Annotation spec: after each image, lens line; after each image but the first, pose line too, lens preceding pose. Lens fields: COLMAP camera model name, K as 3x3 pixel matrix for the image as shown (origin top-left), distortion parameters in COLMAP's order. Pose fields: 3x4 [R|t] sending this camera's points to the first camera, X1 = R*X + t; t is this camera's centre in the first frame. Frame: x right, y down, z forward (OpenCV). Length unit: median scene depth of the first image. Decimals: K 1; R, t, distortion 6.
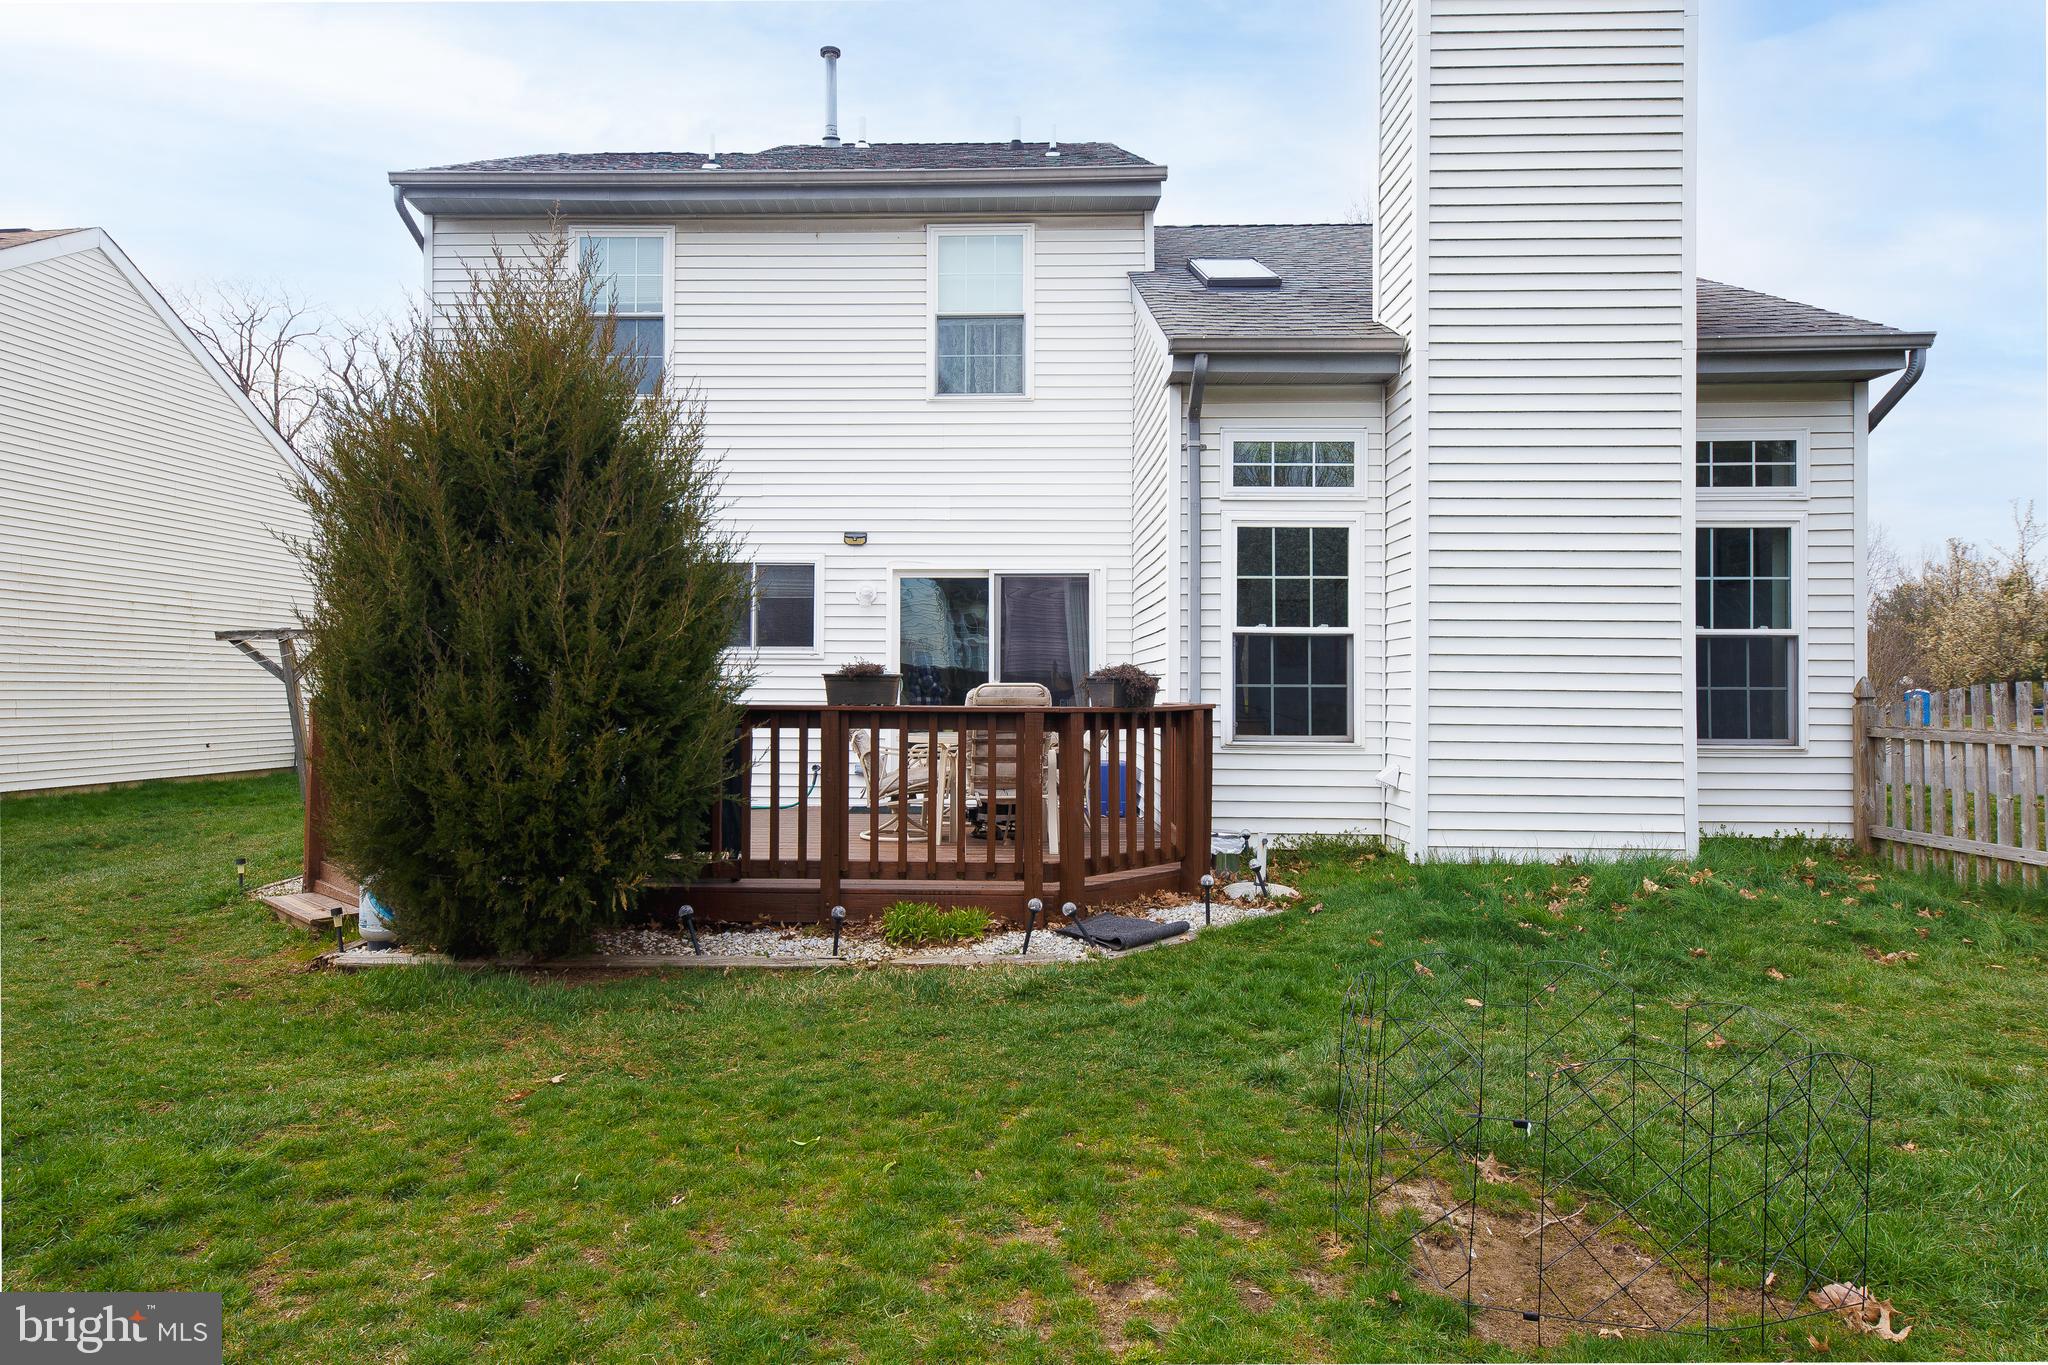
lens RADIAL K [[1224.1, 0, 1104.1], [0, 1224.1, 681.7], [0, 0, 1]] dist [0.005040, 0.004688]
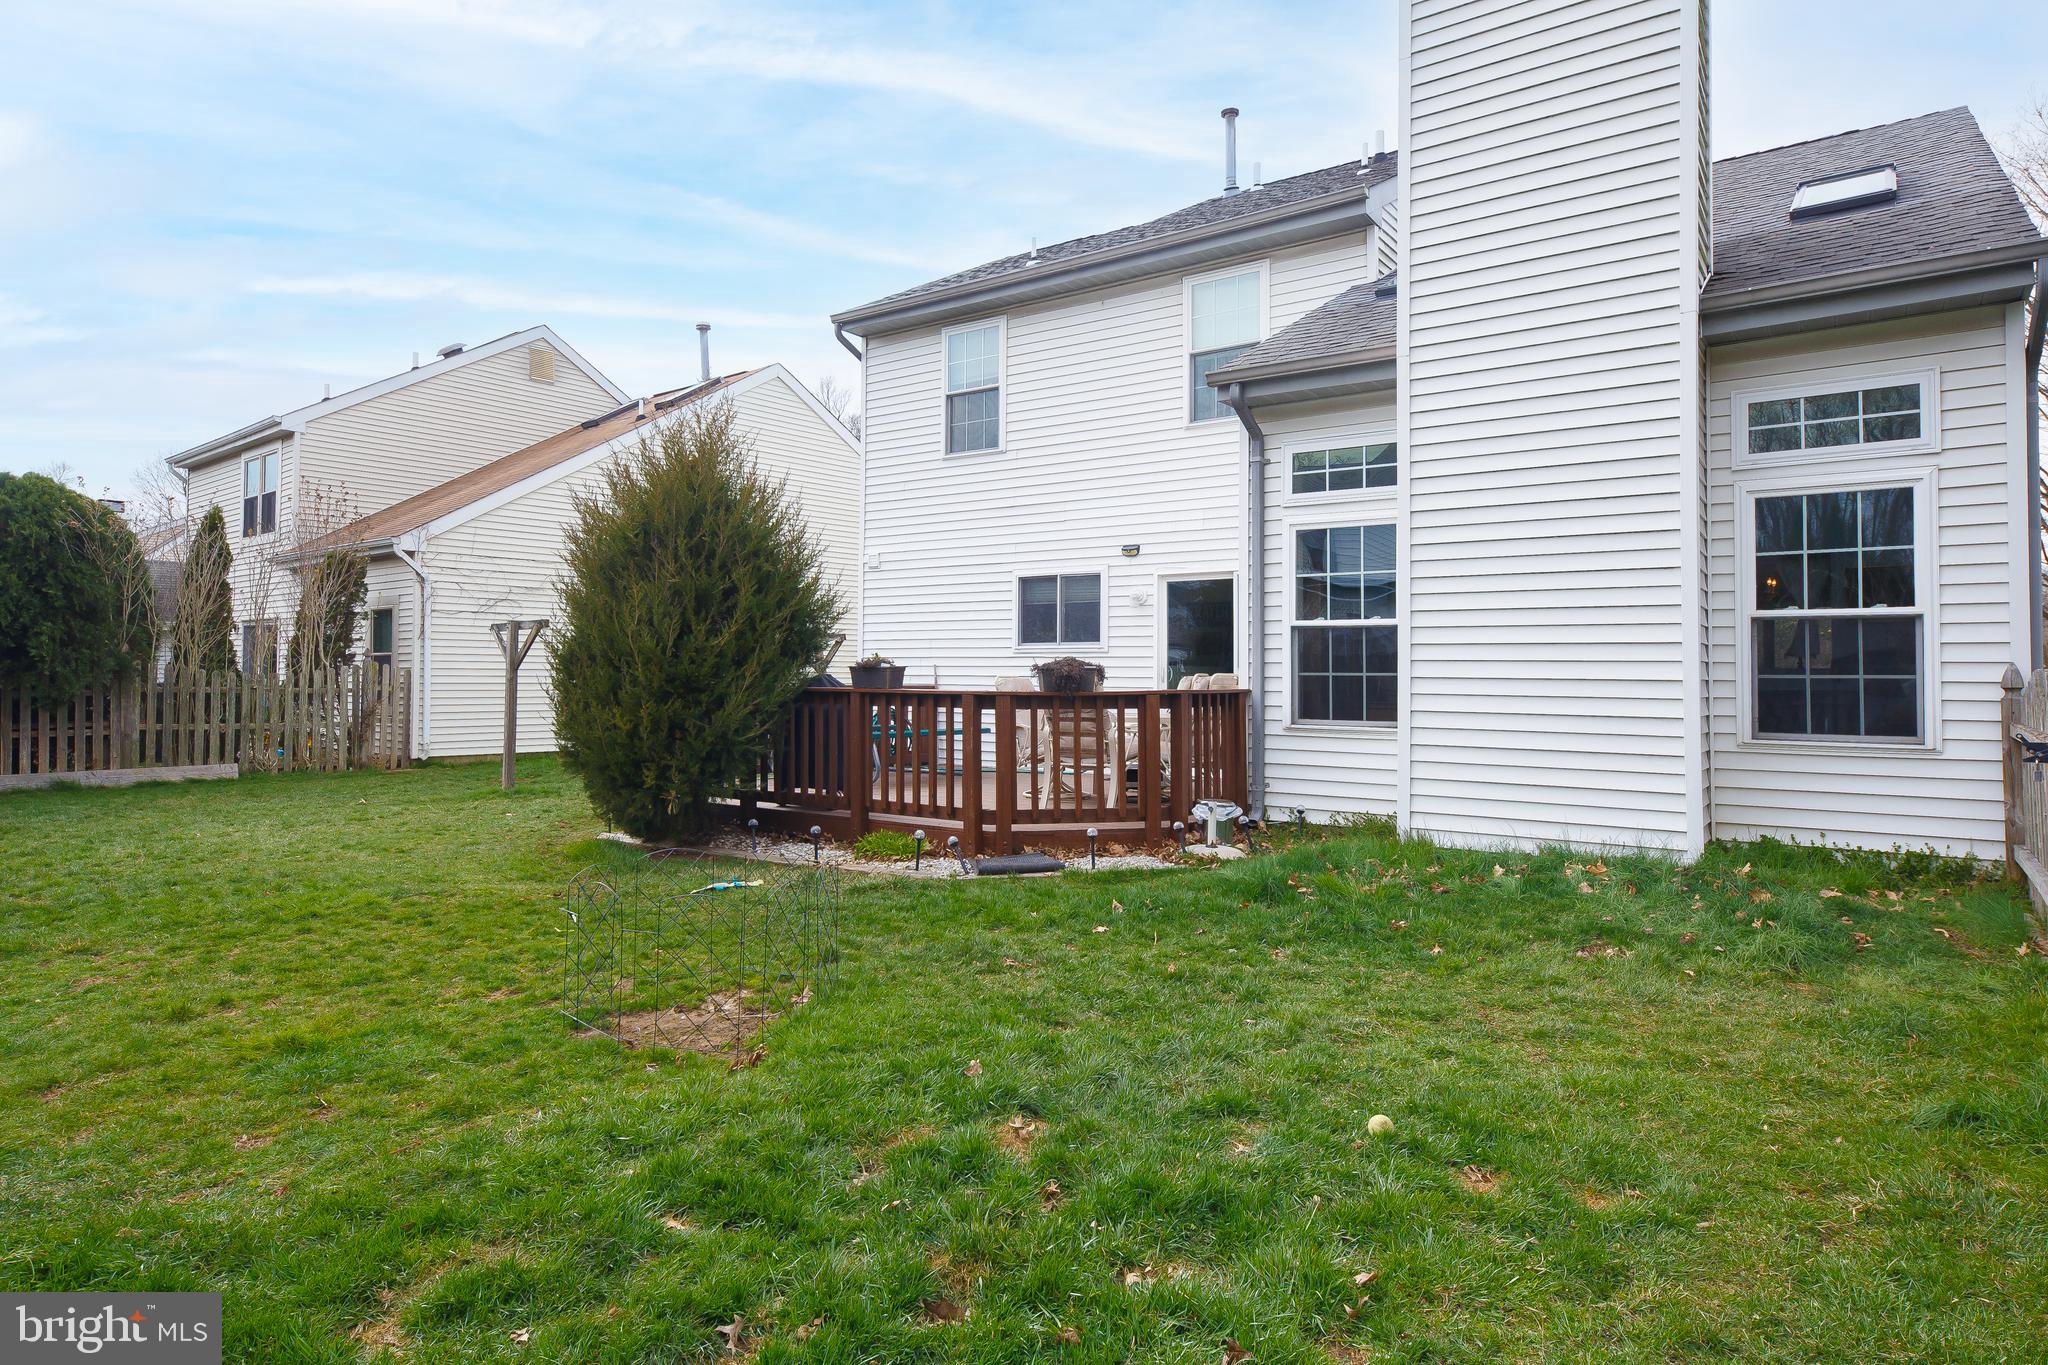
lens RADIAL K [[1224.1, 0, 1104.1], [0, 1224.1, 681.7], [0, 0, 1]] dist [0.005040, 0.004688]
pose [[0.836989, 0.002838, -0.547212, 0.565382], [0.000990, 0.999977, 0.006700, 0.002311], [0.547219, -0.006150, 0.836967, -0.018119]]
